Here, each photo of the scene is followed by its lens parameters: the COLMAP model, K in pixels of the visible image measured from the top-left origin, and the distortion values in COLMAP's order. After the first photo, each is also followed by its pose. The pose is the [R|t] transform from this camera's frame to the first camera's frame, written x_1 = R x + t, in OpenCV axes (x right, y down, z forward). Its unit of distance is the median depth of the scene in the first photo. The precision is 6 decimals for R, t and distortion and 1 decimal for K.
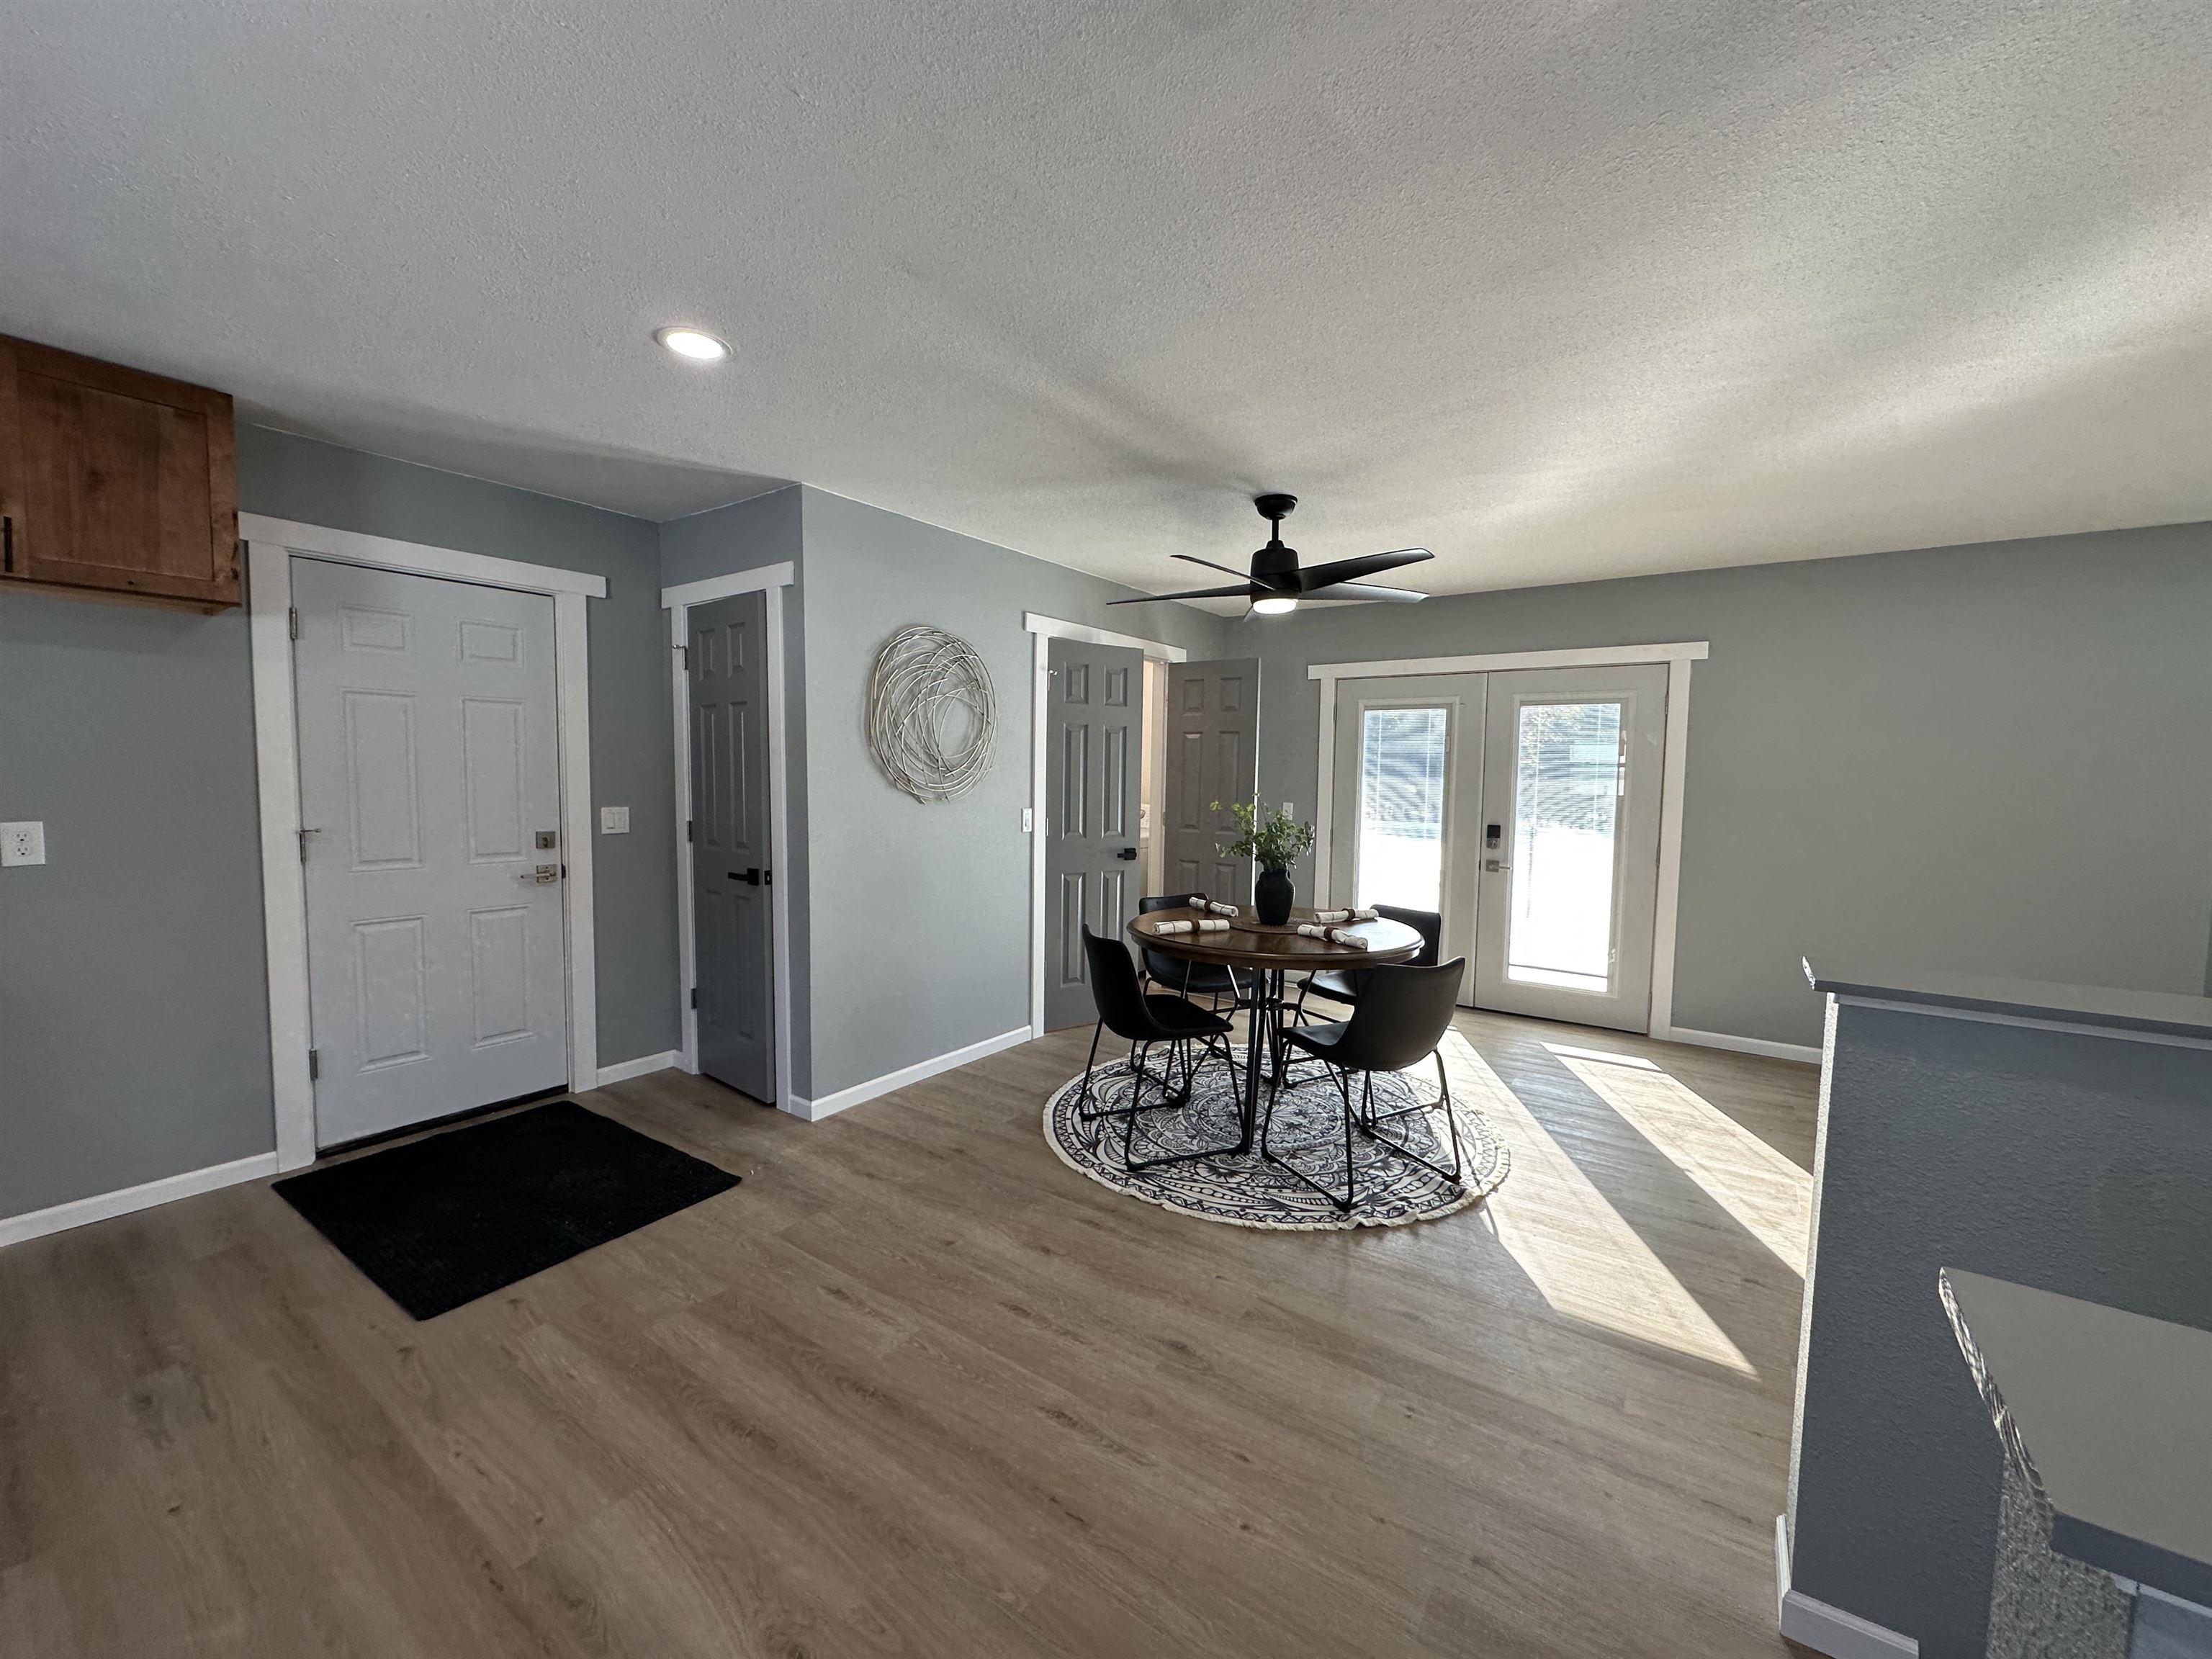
lens RADIAL K [[875.9, 0, 1101.2], [0, 875.9, 826.7], [0, 0, 1]] dist [-0.004527, 0.000435]
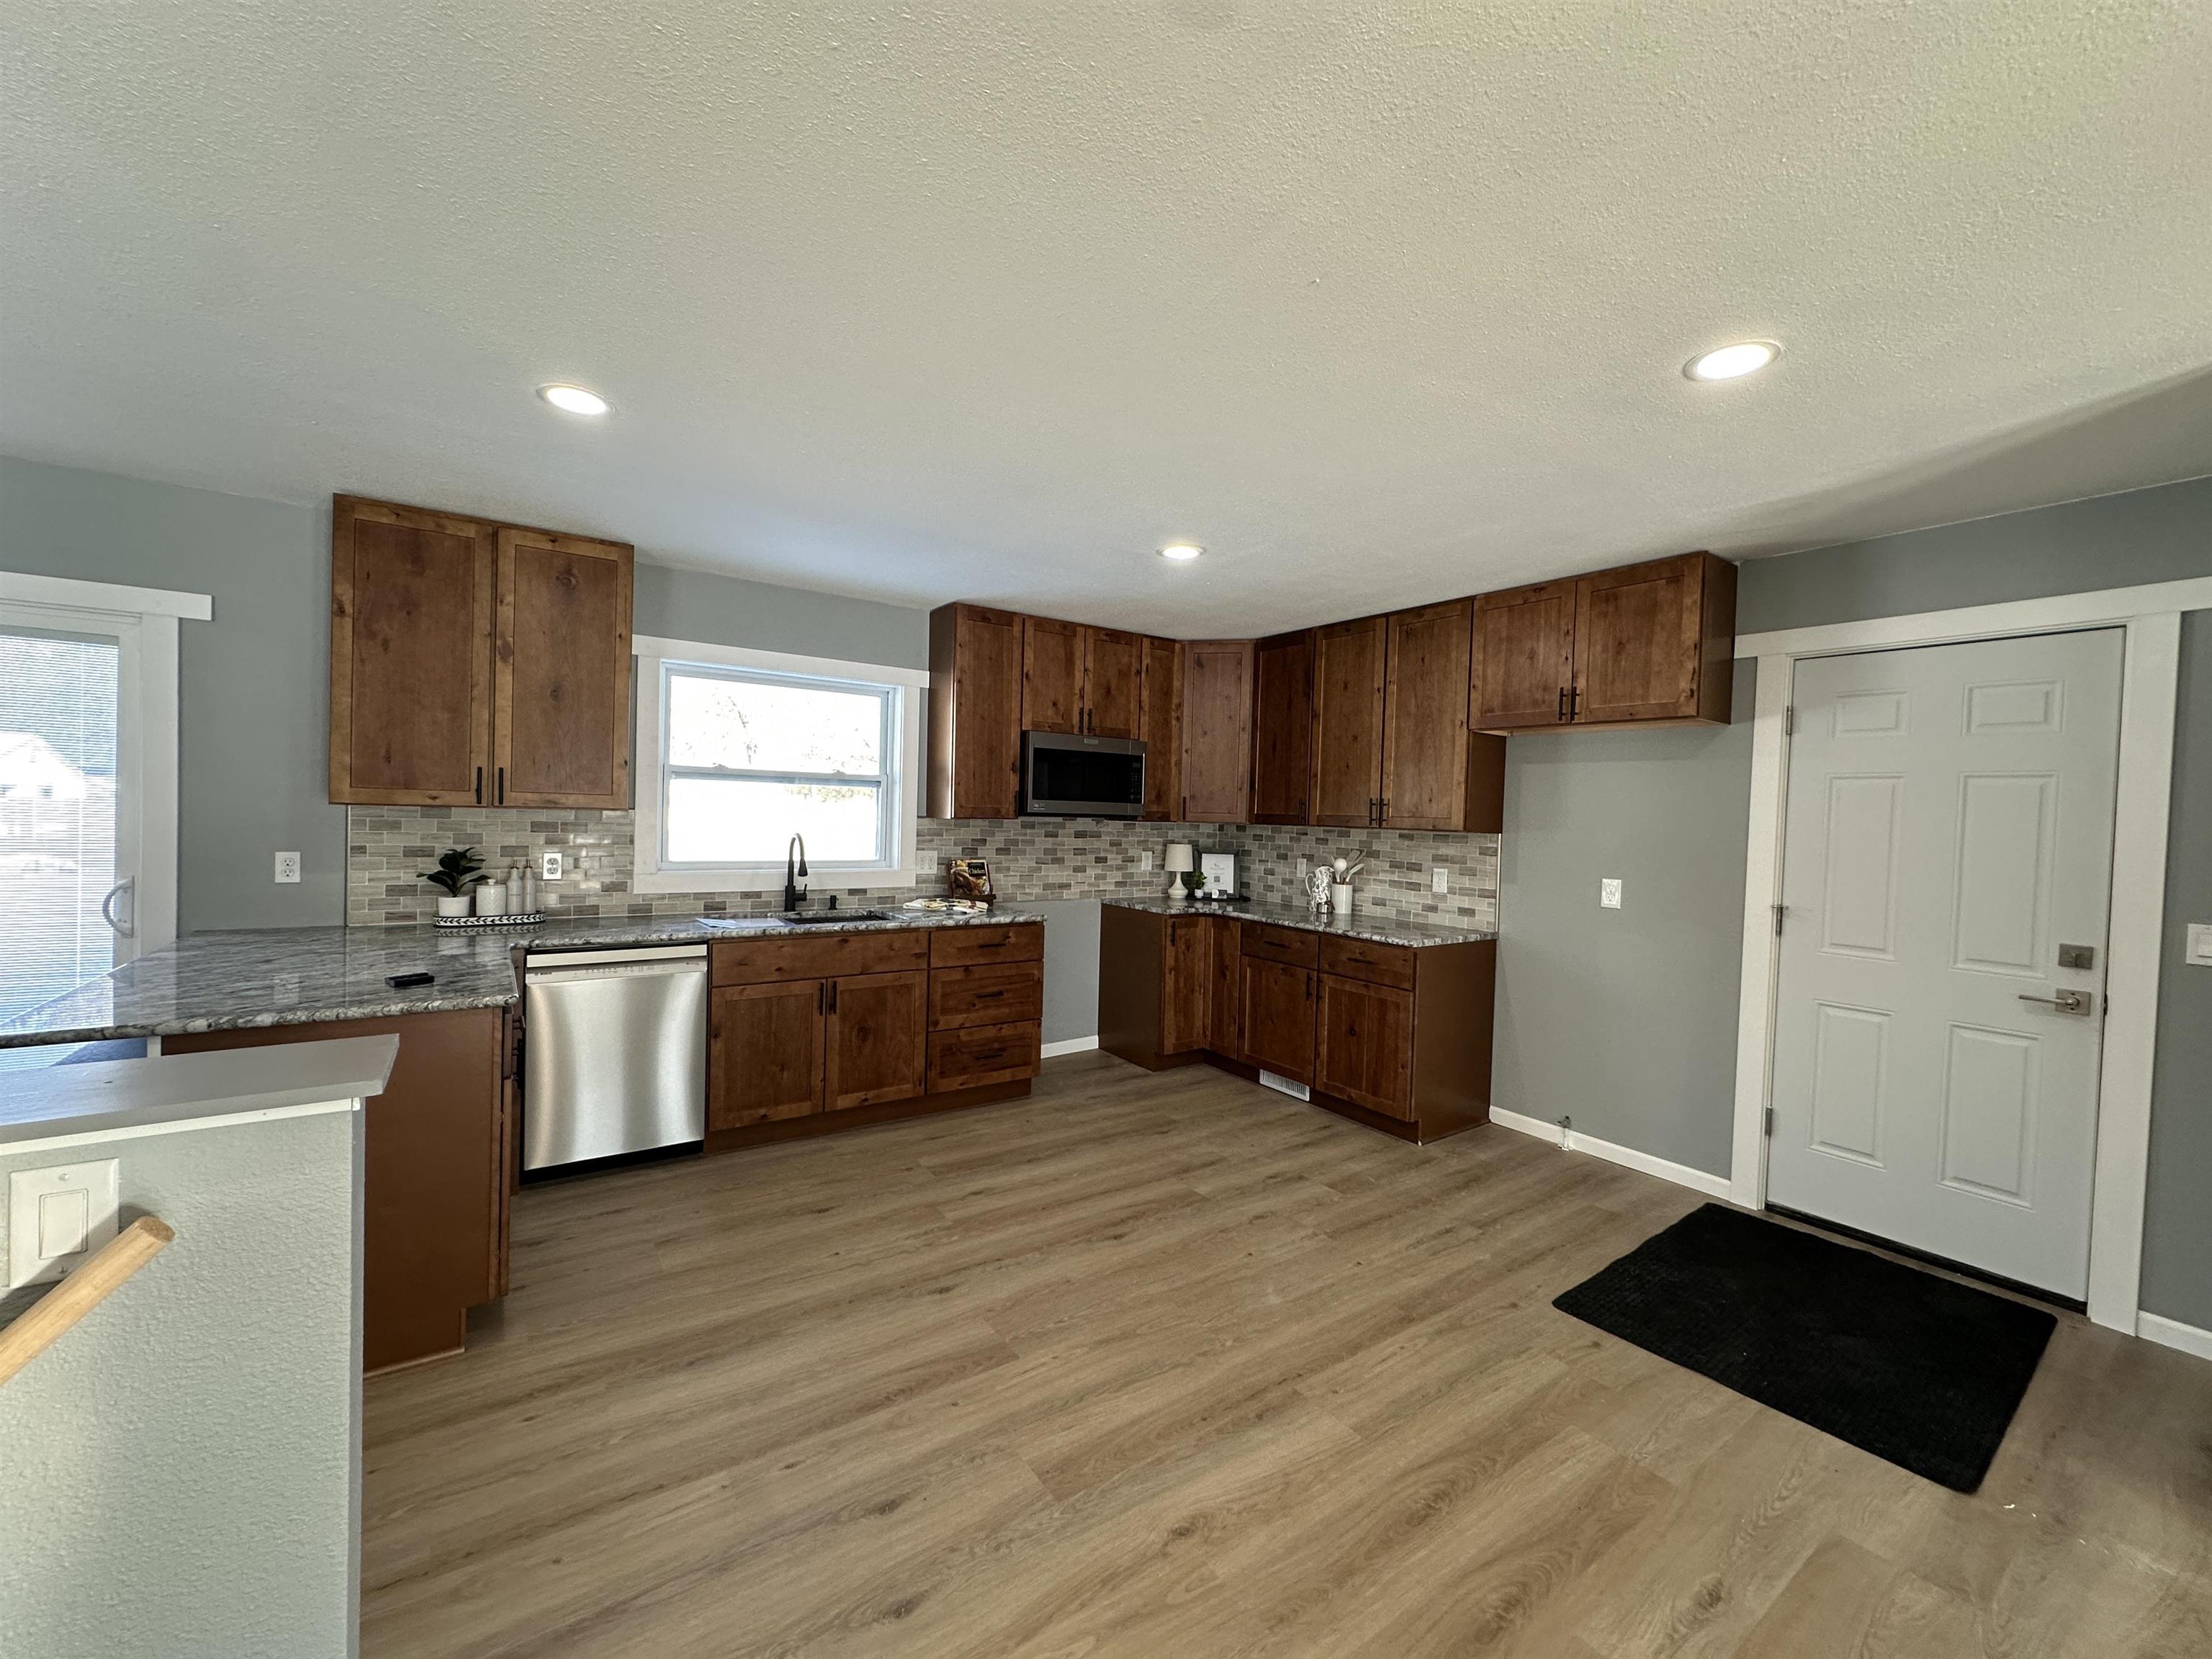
lens RADIAL K [[875.9, 0, 1102.0], [0, 875.9, 829.4], [0, 0, 1]] dist [-0.004527, 0.000435]
pose [[-0.340876, -0.006023, -0.940089, 0.503328], [-0.095854, 0.994991, 0.028382, -0.050248], [0.935209, 0.099786, -0.339746, 0.688582]]
